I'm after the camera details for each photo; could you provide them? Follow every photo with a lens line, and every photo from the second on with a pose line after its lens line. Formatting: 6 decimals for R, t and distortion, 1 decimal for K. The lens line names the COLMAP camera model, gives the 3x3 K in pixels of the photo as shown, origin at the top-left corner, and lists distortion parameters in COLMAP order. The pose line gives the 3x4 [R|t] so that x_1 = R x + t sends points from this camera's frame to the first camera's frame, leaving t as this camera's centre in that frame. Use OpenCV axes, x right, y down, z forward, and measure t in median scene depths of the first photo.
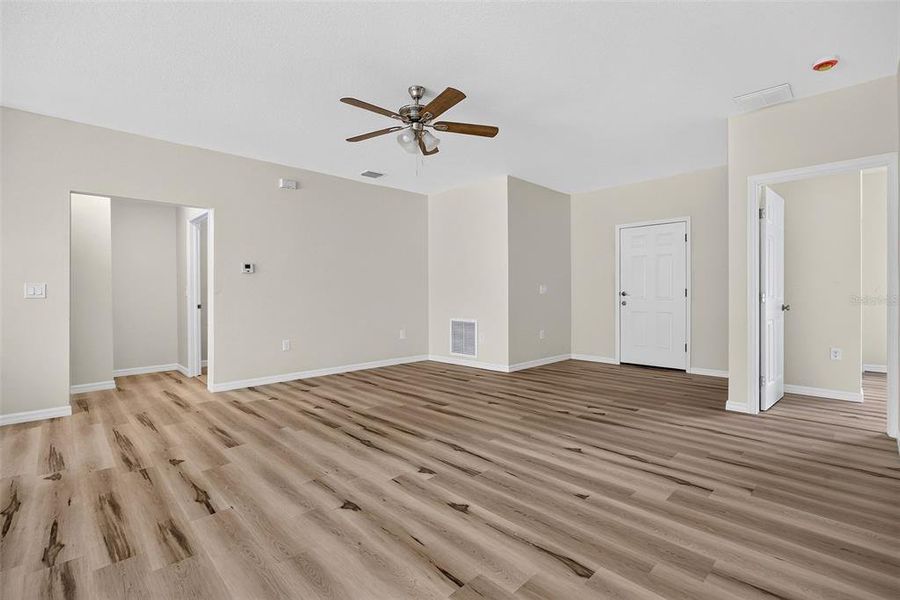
lens RADIAL K [[415.4, 0, 448.8], [0, 415.4, 295.7], [0, 0, 1]] dist [-0.023290, 0.006781]
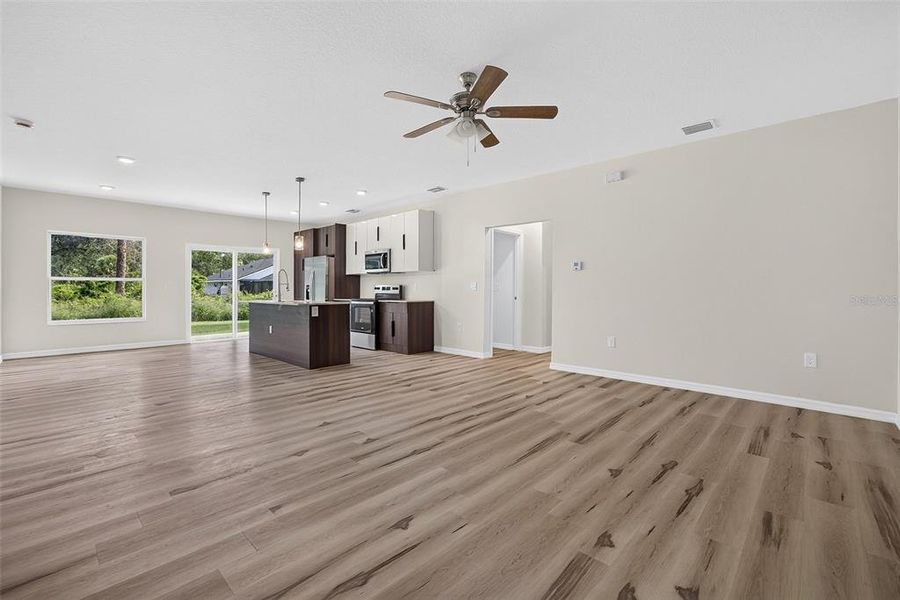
lens RADIAL K [[393.0, 0, 449.0], [0, 393.0, 286.3], [0, 0, 1]] dist [-0.008291, 0.000441]
pose [[0.044505, -0.001694, -0.999008, 0.889865], [-0.010292, 0.999945, -0.002155, -0.009626], [0.998956, 0.010378, 0.044485, 0.982022]]
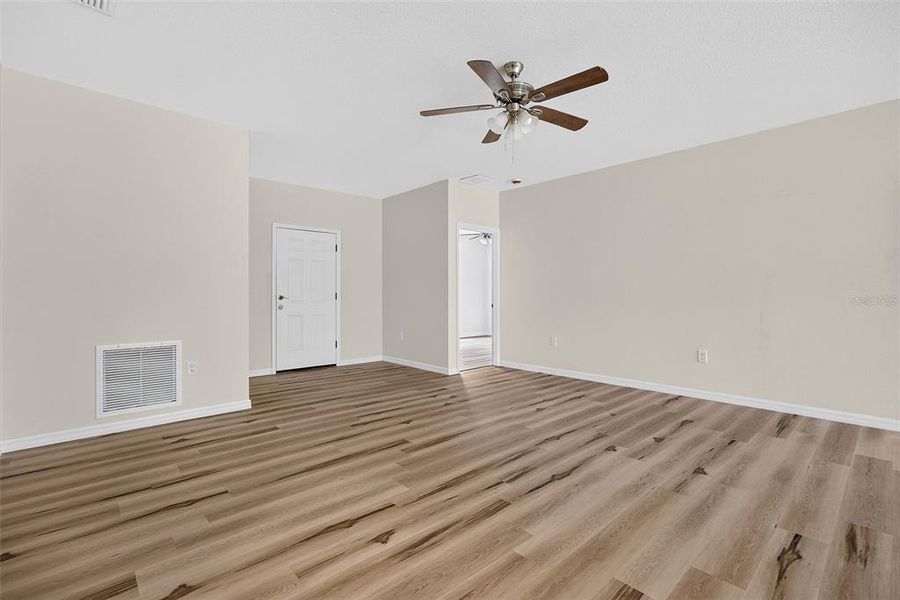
lens RADIAL K [[415.4, 0, 448.8], [0, 415.4, 295.7], [0, 0, 1]] dist [-0.023290, 0.006781]
pose [[0.019355, 0.006083, 0.999794, -1.023623], [0.006687, 0.999958, -0.006213, 0.000401], [-0.999790, 0.006806, 0.019313, 1.199762]]
